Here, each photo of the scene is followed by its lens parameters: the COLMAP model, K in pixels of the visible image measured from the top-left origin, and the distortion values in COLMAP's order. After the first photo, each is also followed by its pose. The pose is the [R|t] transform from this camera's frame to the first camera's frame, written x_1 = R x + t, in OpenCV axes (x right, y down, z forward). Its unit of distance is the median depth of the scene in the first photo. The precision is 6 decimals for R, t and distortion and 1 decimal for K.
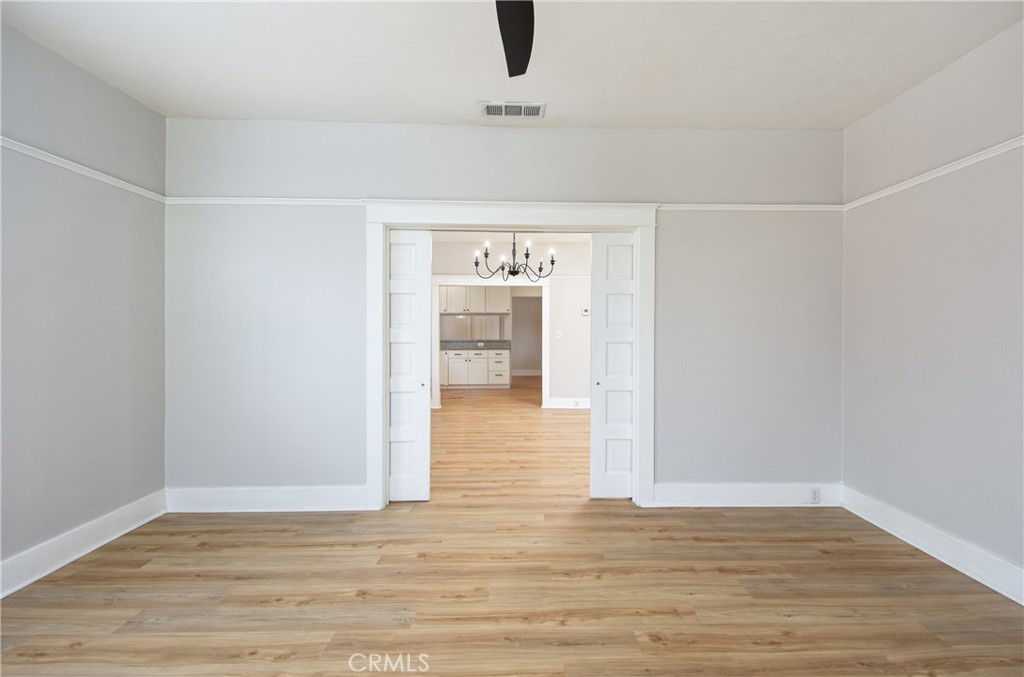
lens RADIAL K [[462.8, 0, 537.4], [0, 462.8, 330.2], [0, 0, 1]] dist [0.024307, -0.020645]
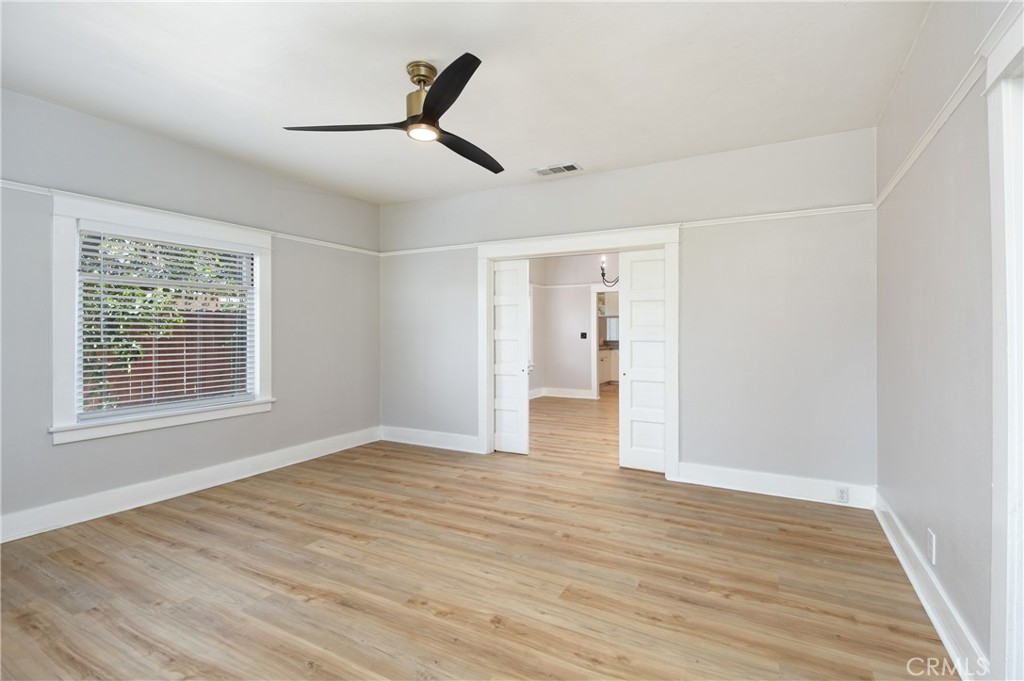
lens RADIAL K [[462.8, 0, 537.4], [0, 462.8, 332.2], [0, 0, 1]] dist [0.024307, -0.020645]
pose [[0.878492, -0.000620, -0.477757, 0.634240], [0.001130, 0.999999, 0.000780, 0.001792], [0.477756, -0.001226, 0.878491, -0.257368]]
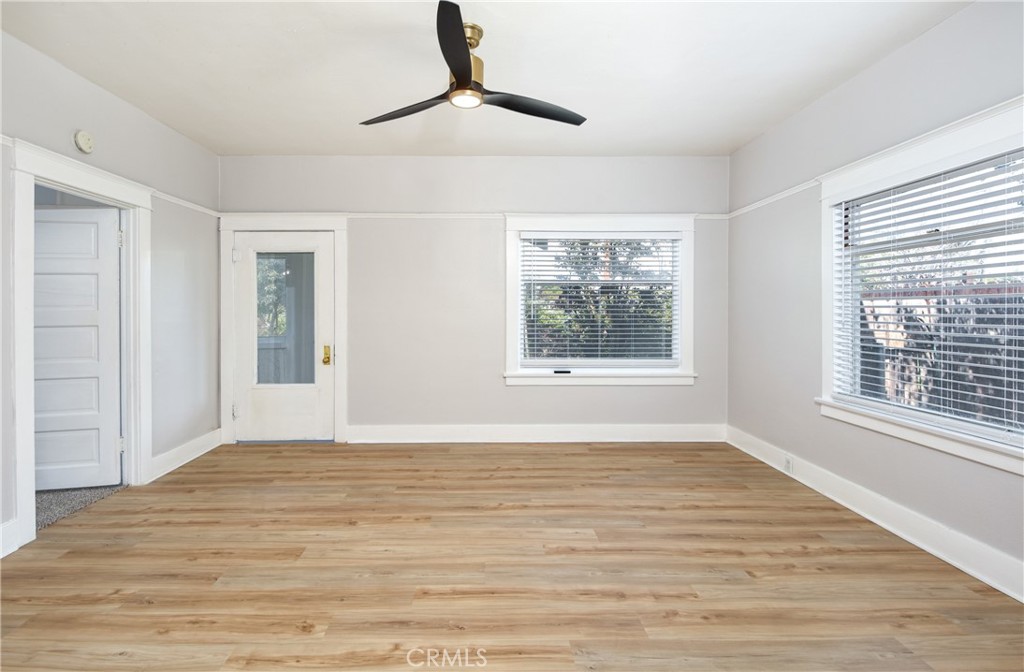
lens RADIAL K [[492.3, 0, 507.2], [0, 492.3, 312.9], [0, 0, 1]] dist [0.028883, -0.029181]
pose [[-0.999949, 0.003957, -0.009263, -0.109396], [0.003926, 0.999987, 0.003332, 0.003710], [0.009276, 0.003296, -0.999952, 1.449018]]
